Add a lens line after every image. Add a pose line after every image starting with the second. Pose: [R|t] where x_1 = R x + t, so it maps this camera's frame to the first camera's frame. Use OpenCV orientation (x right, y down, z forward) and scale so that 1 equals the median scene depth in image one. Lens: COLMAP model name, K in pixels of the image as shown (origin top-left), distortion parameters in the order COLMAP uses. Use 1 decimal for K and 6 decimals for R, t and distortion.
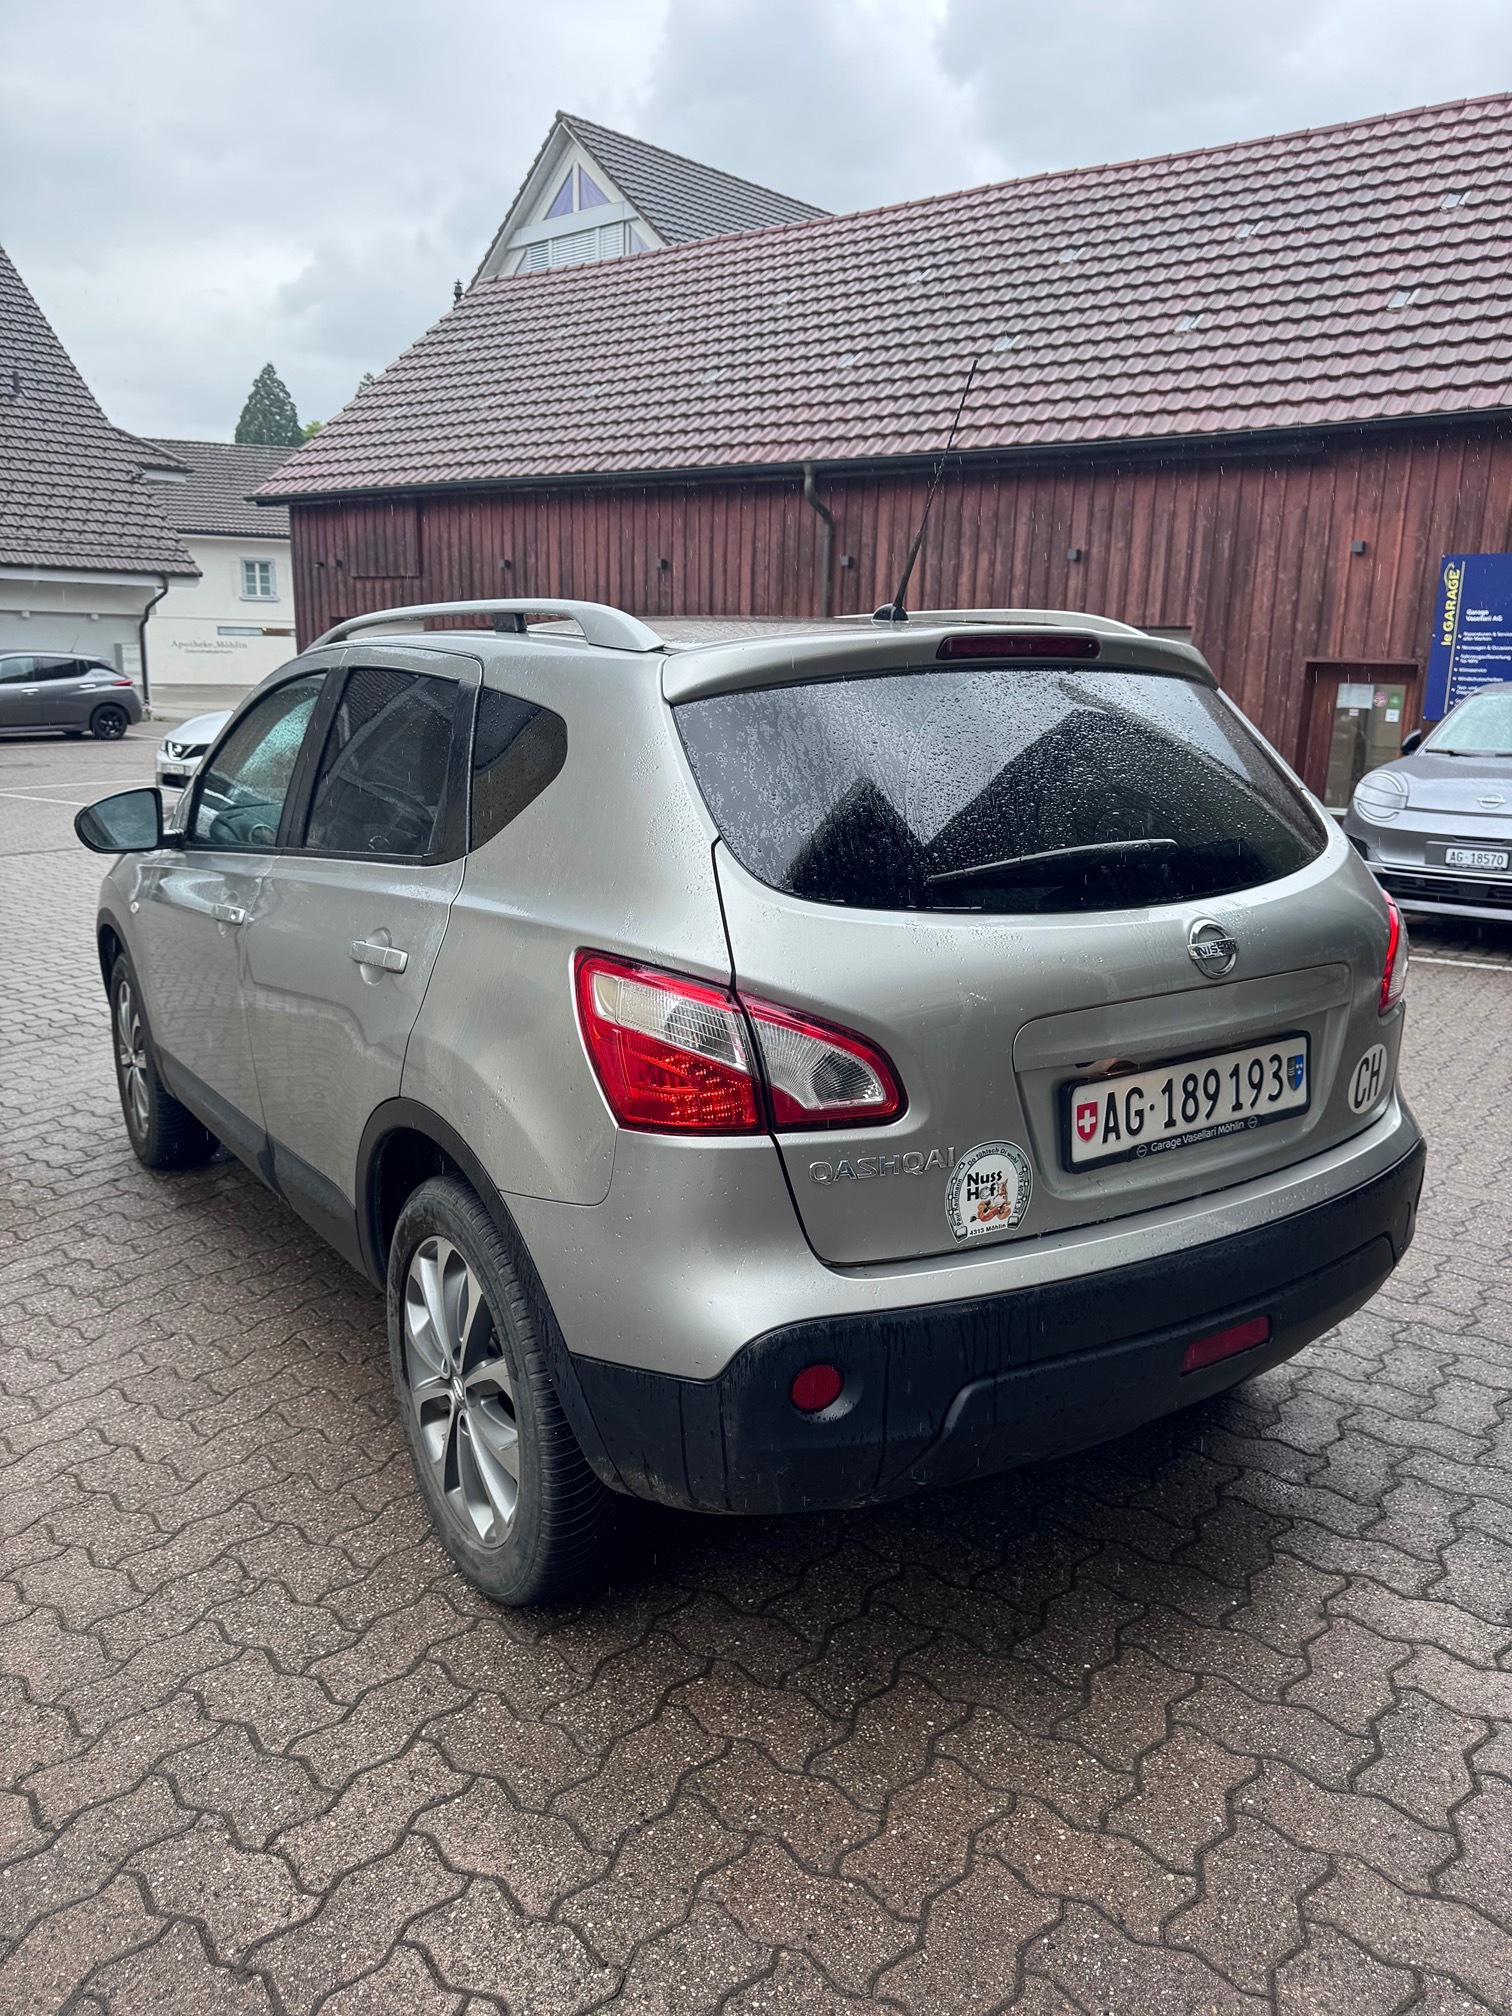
lens RADIAL K [[1452.7, 0, 759.0], [0, 1452.7, 1009.5], [0, 0, 1]] dist [-0.001179, -0.010957]
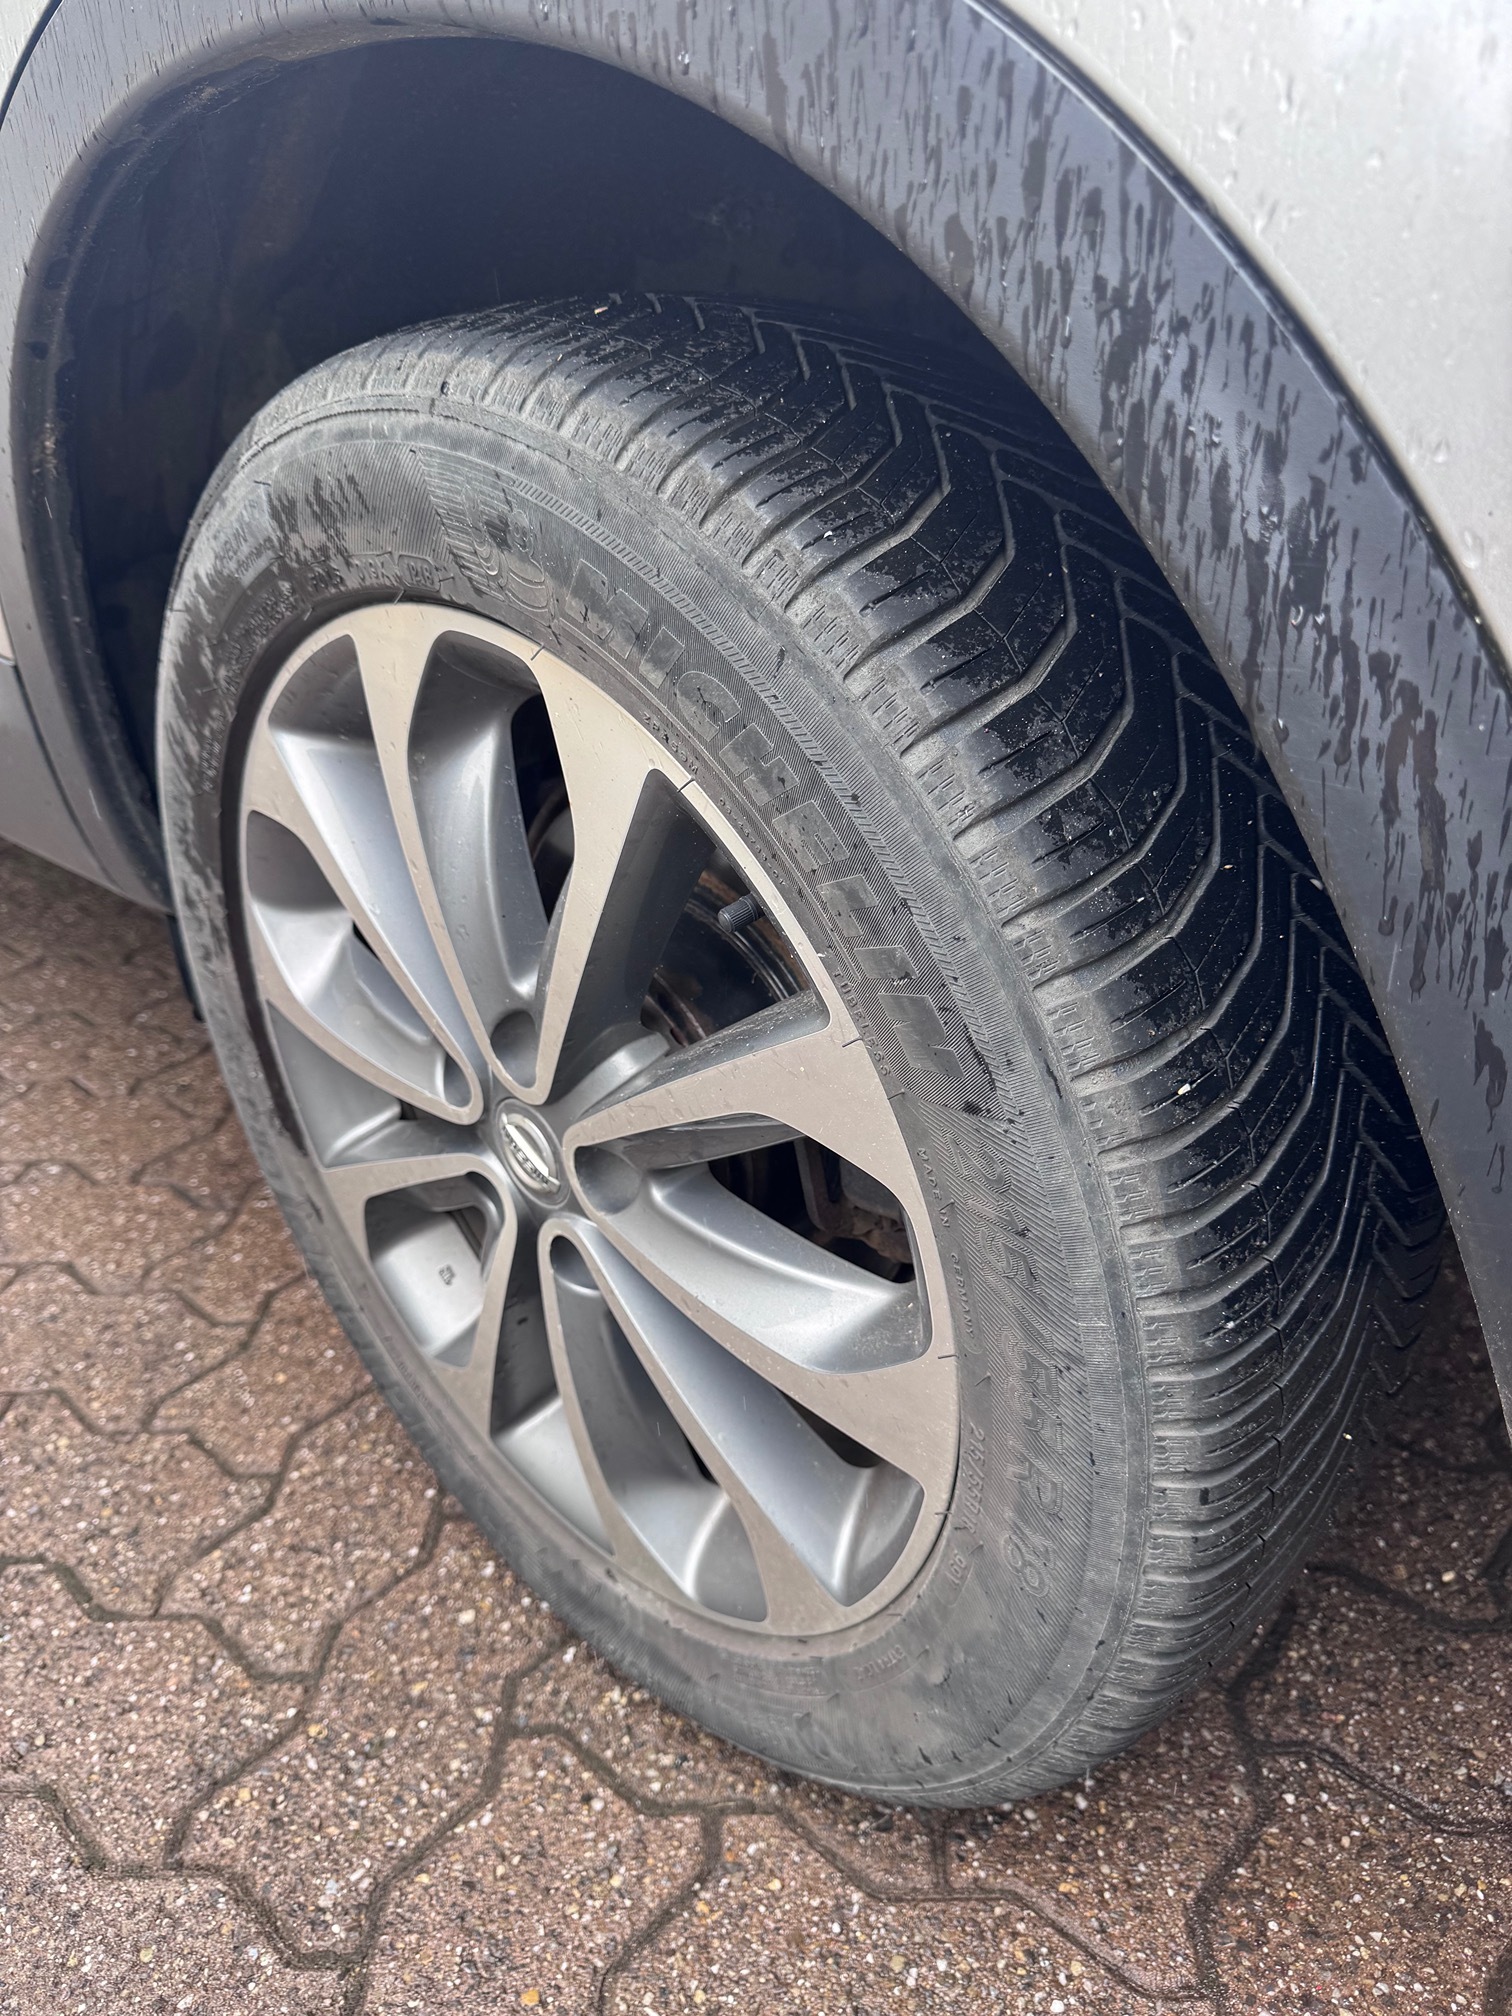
lens RADIAL K [[1452.7, 0, 753.5], [0, 1452.7, 1009.9], [0, 0, 1]] dist [-0.001179, -0.010957]
pose [[0.975308, -0.152494, 0.159748, -0.194466], [0.107189, 0.959285, 0.261308, 0.155650], [-0.193092, -0.237733, 0.951945, 0.687469]]
